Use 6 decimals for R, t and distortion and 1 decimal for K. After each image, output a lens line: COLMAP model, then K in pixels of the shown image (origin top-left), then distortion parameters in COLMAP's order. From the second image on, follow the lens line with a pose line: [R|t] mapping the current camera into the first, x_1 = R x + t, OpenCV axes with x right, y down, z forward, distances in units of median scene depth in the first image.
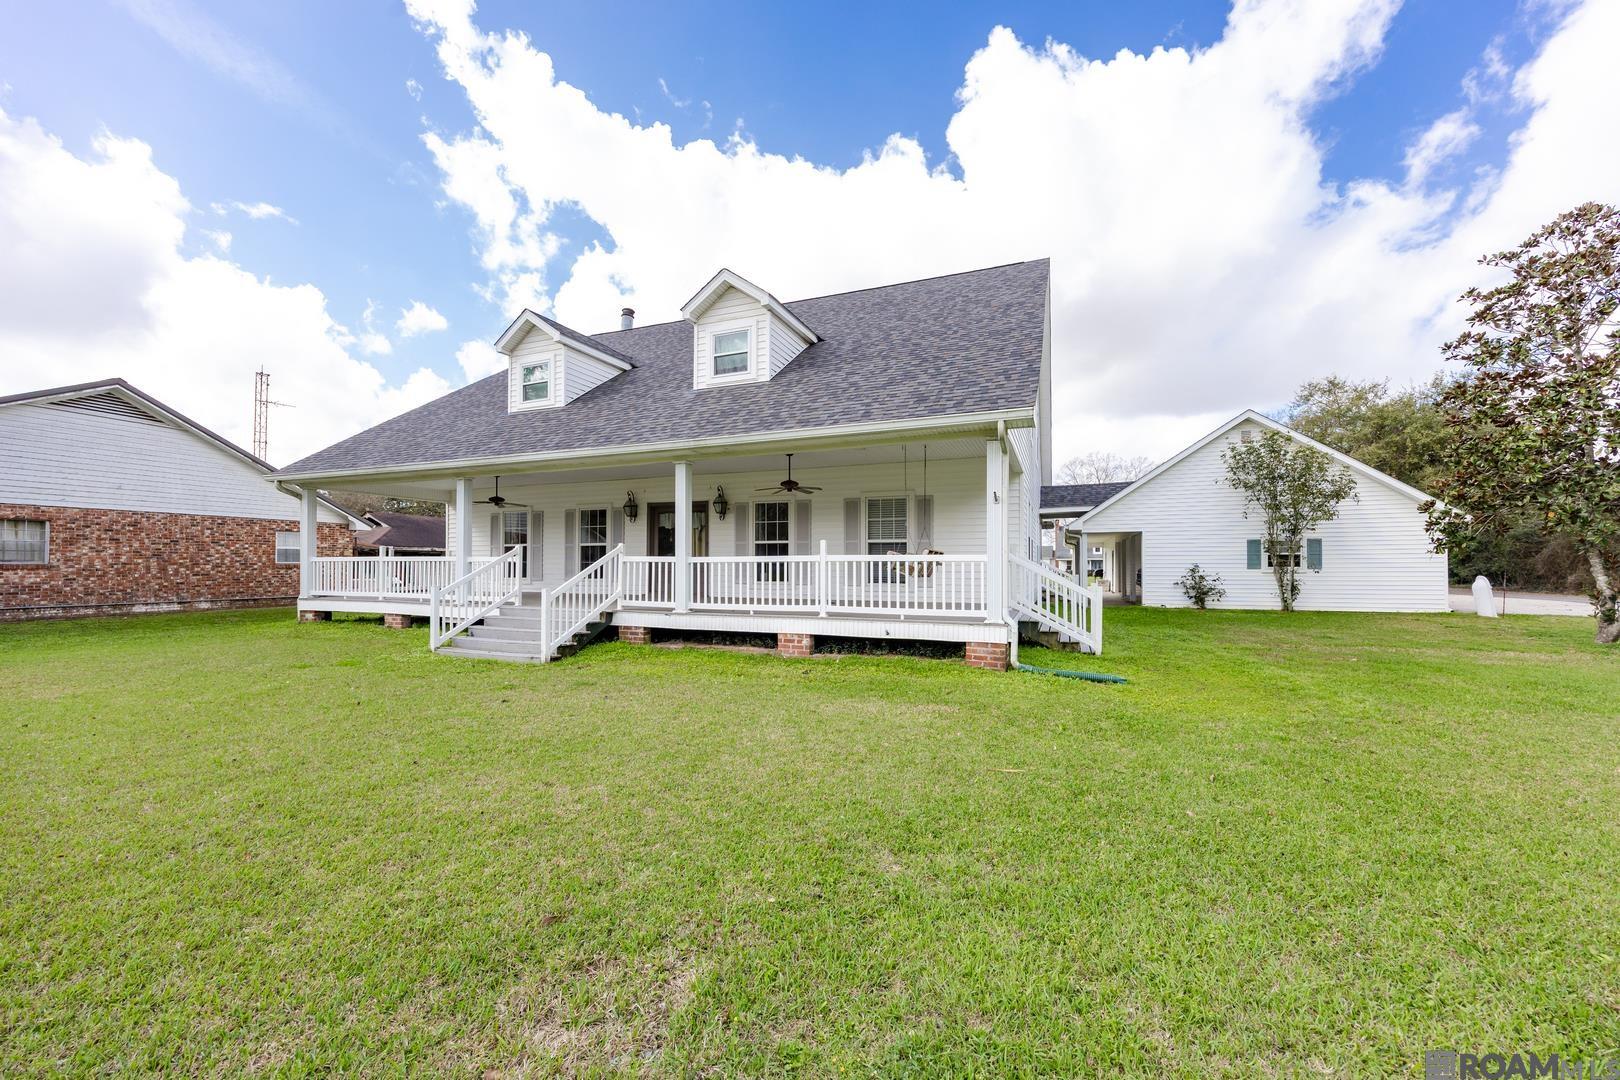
lens RADIAL K [[622.2, 0, 814.1], [0, 622.2, 541.3], [0, 0, 1]] dist [-0.001818, -0.000331]
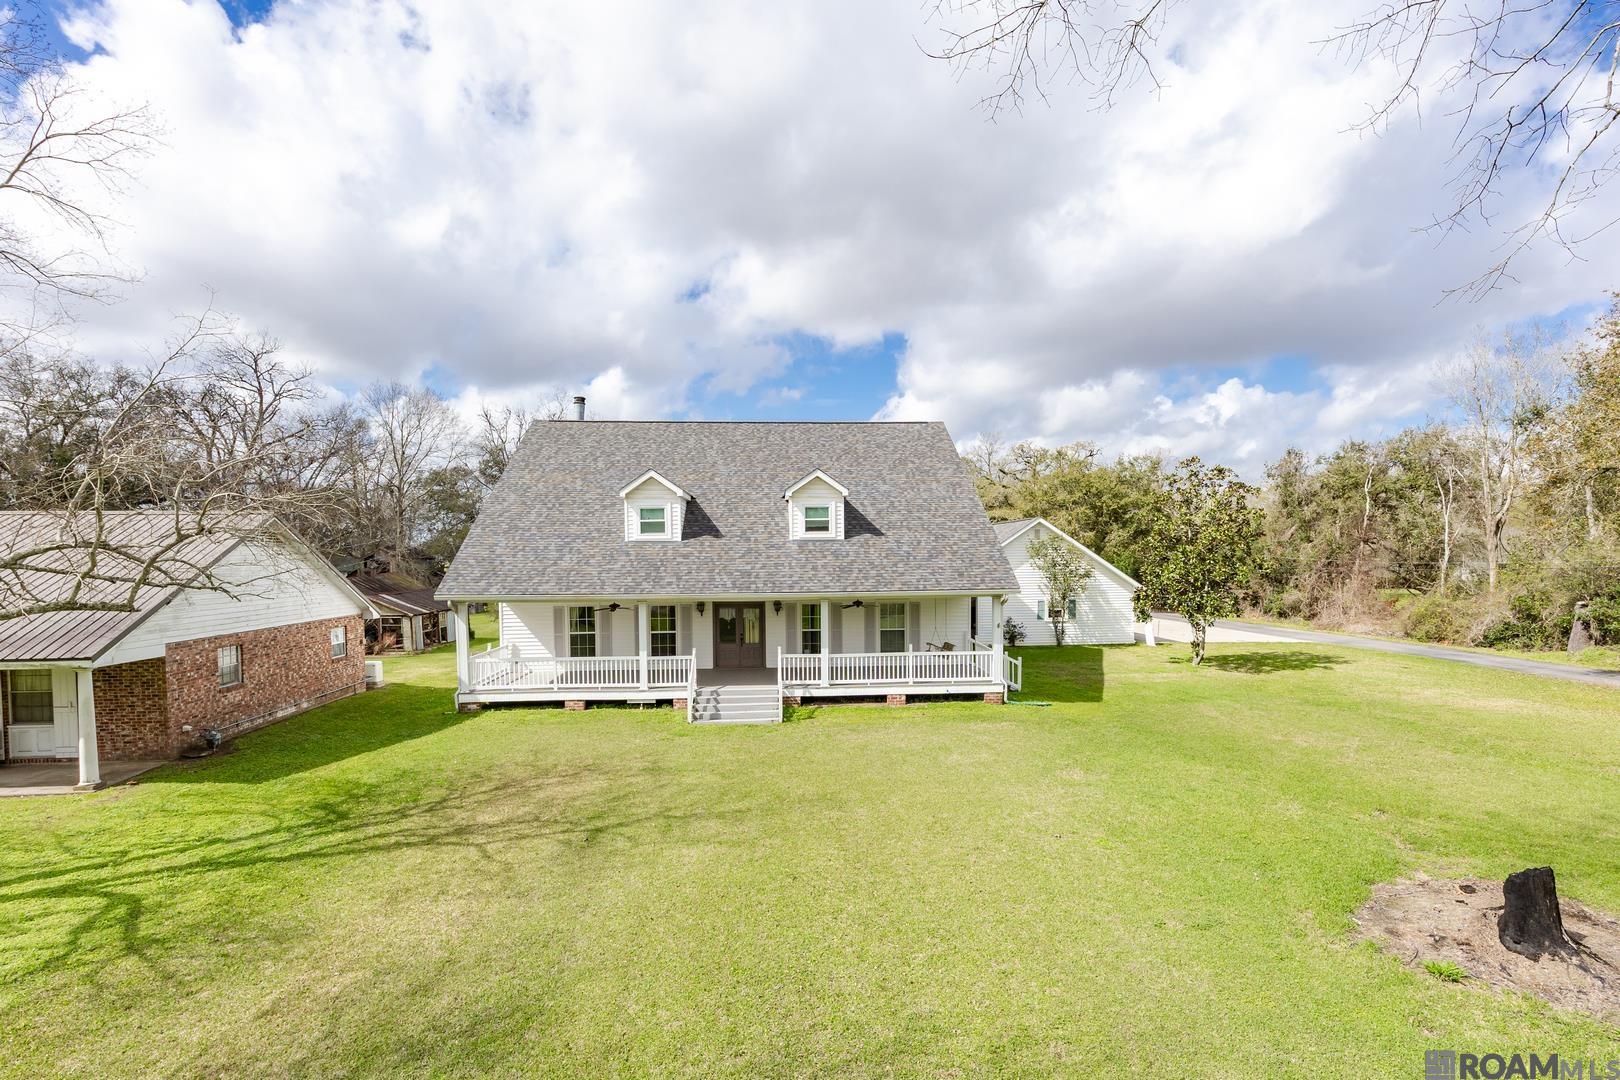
lens RADIAL K [[745.9, 0, 812.6], [0, 745.9, 552.1], [0, 0, 1]] dist [0.000768, 0.000170]
pose [[0.911880, -0.006922, 0.410398, -0.888634], [-0.000904, 0.999821, 0.018872, -0.243093], [-0.410455, -0.017581, 0.911711, -0.713318]]
